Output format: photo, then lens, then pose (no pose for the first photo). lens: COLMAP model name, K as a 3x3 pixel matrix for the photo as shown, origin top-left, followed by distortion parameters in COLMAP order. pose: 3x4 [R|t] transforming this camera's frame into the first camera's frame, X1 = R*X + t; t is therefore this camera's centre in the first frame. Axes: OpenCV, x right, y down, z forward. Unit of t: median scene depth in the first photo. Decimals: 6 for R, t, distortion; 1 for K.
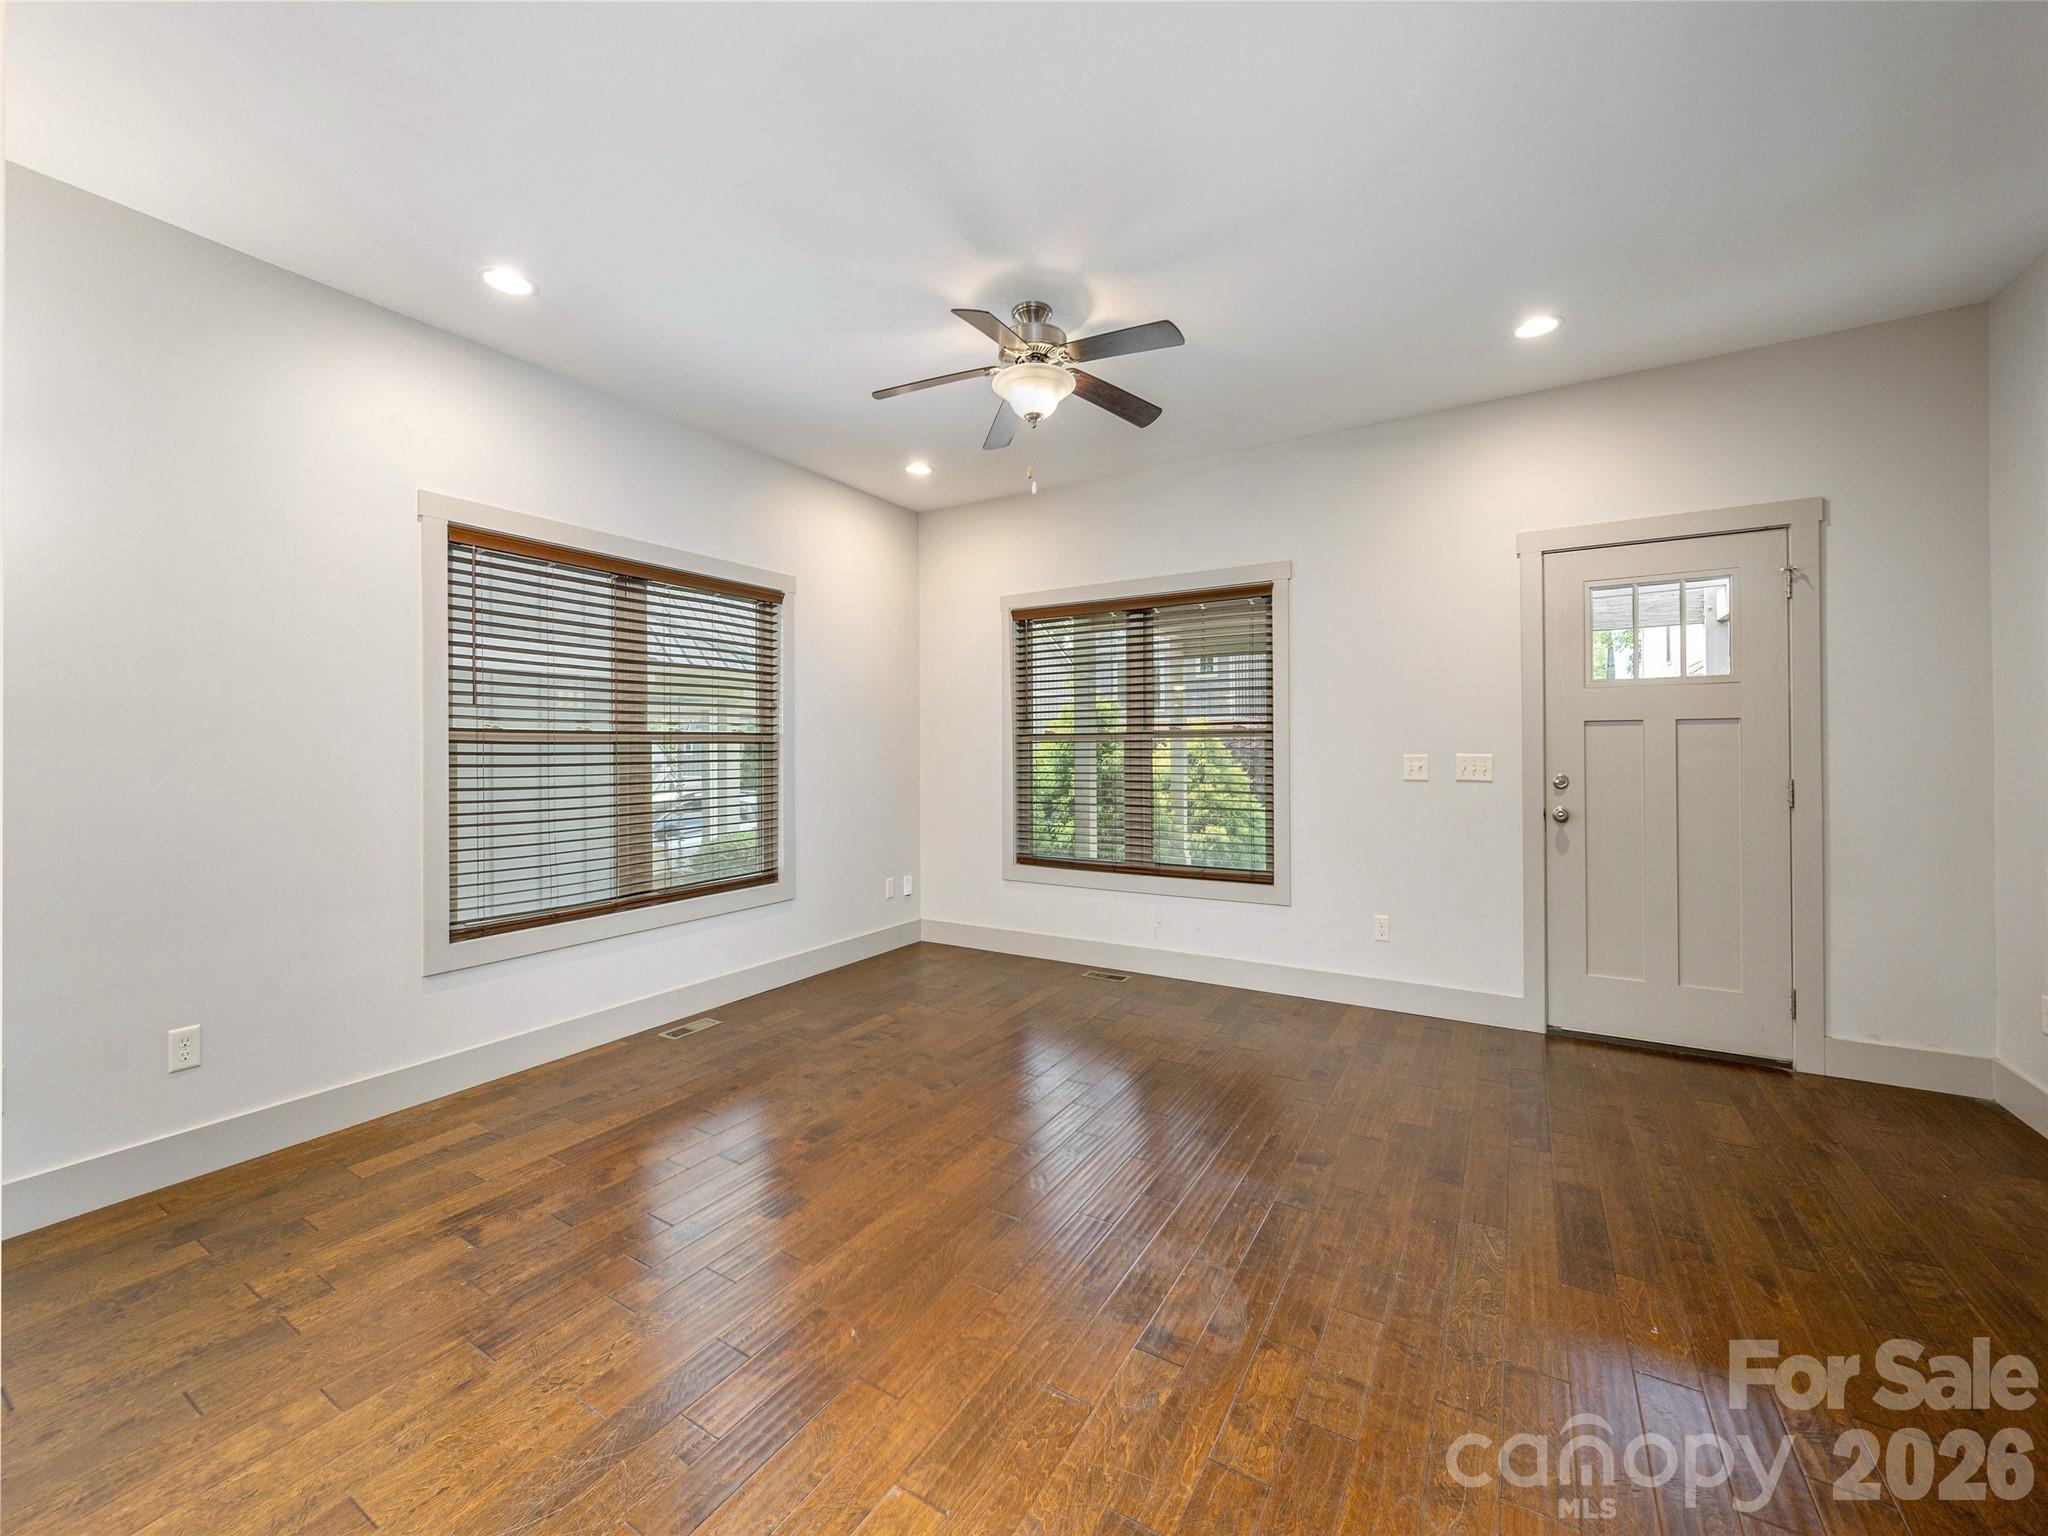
lens RADIAL K [[827.4, 0, 1030.8], [0, 827.4, 755.5], [0, 0, 1]] dist [-0.003431, -0.000651]
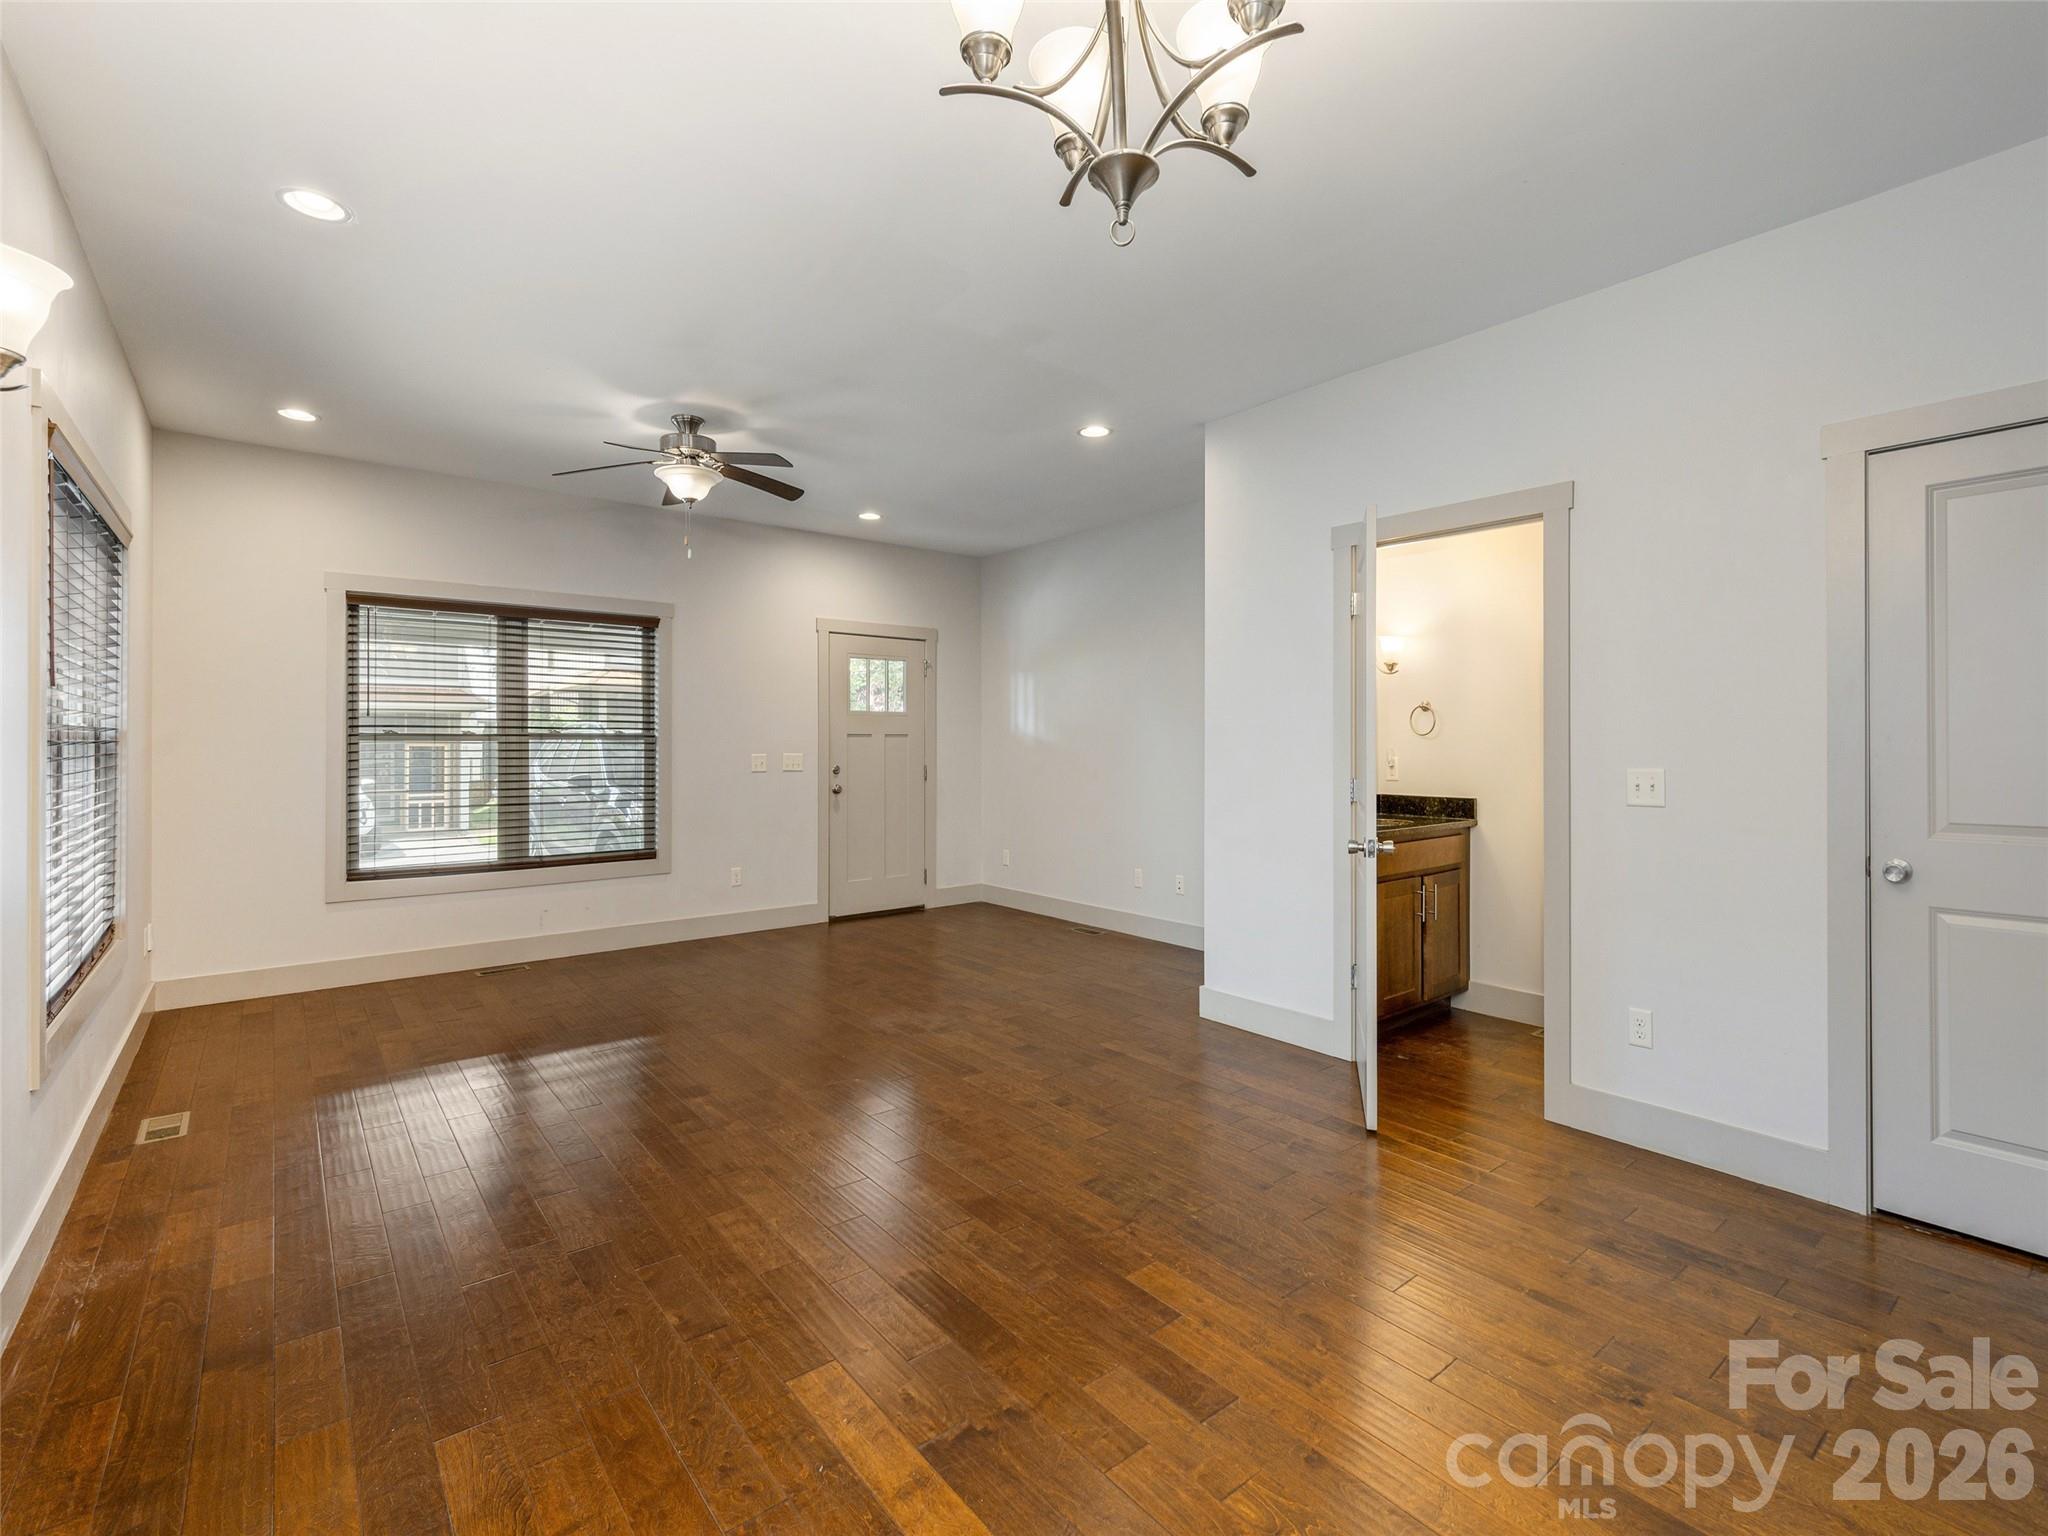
lens RADIAL K [[939.3, 0, 1002.9], [0, 939.3, 756.6], [0, 0, 1]] dist [-0.001028, 0.000235]
pose [[0.368065, -0.008550, 0.929761, -1.071755], [0.010706, 0.999930, 0.004957, 0.000218], [-0.929738, 0.008129, 0.368131, -0.019857]]
